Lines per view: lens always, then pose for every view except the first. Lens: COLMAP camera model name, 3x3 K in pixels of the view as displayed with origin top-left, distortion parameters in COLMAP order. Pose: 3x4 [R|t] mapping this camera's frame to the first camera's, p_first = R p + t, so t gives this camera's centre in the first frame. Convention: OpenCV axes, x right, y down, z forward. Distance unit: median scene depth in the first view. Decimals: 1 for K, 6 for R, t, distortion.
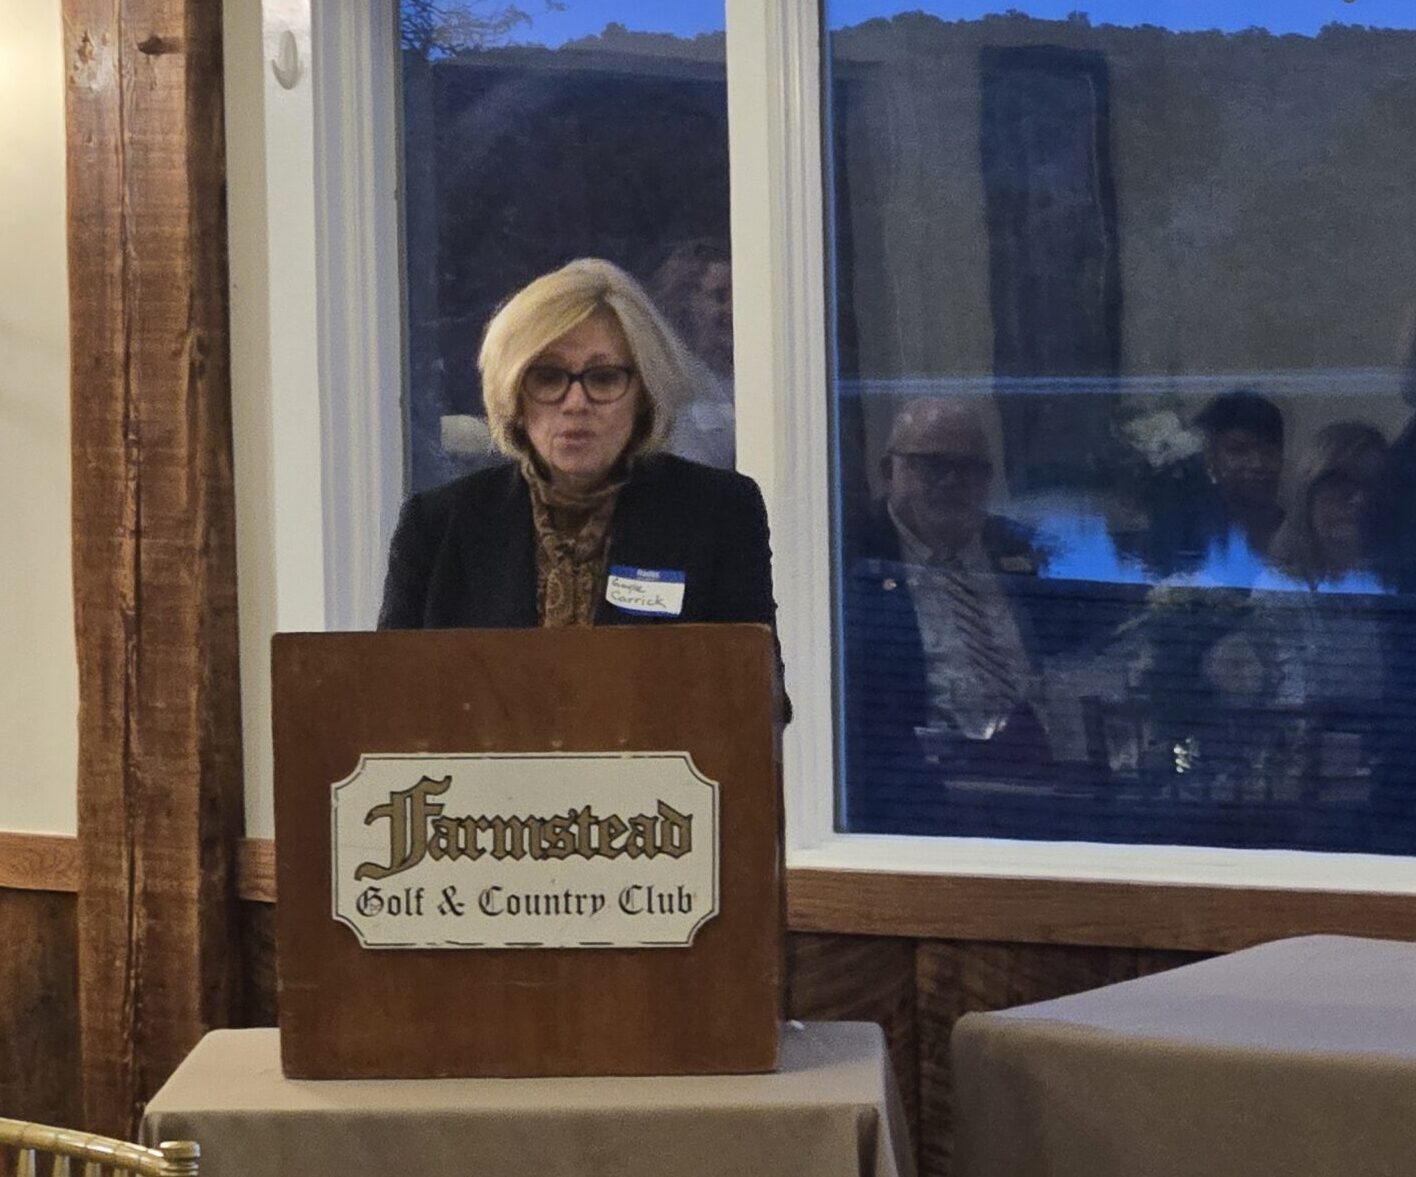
lens RADIAL K [[9312.0, 0, 555.7], [0, 9312.0, 465.5], [0, 0, 1]] dist [-2.676072, 0.000000]
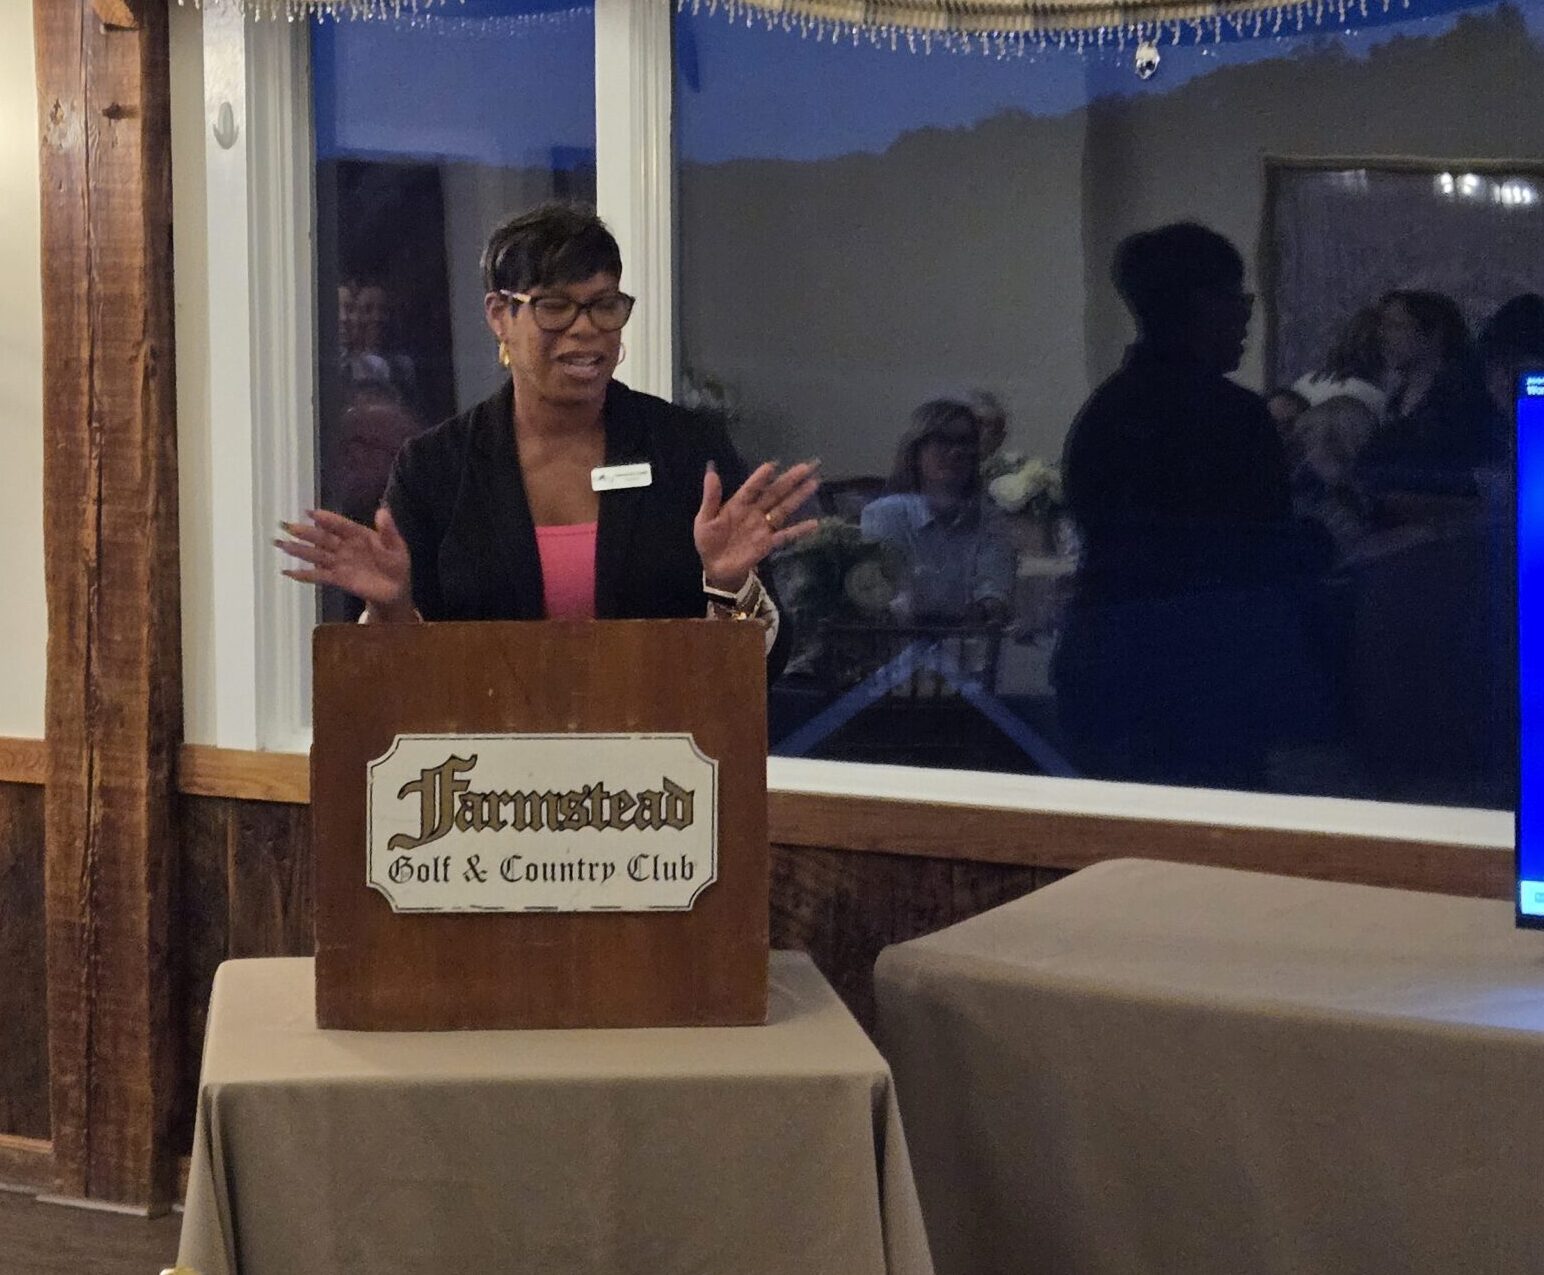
lens RADIAL K [[4481.0, 0, 769.7], [0, 4481.0, 633.8], [0, 0, 1]] dist [-0.243225, 0.000000]
pose [[0.988163, 0.002742, 0.153383, -0.048108], [-0.010941, 0.998554, 0.052639, -0.007583], [-0.153017, -0.053695, 0.986764, 0.388795]]
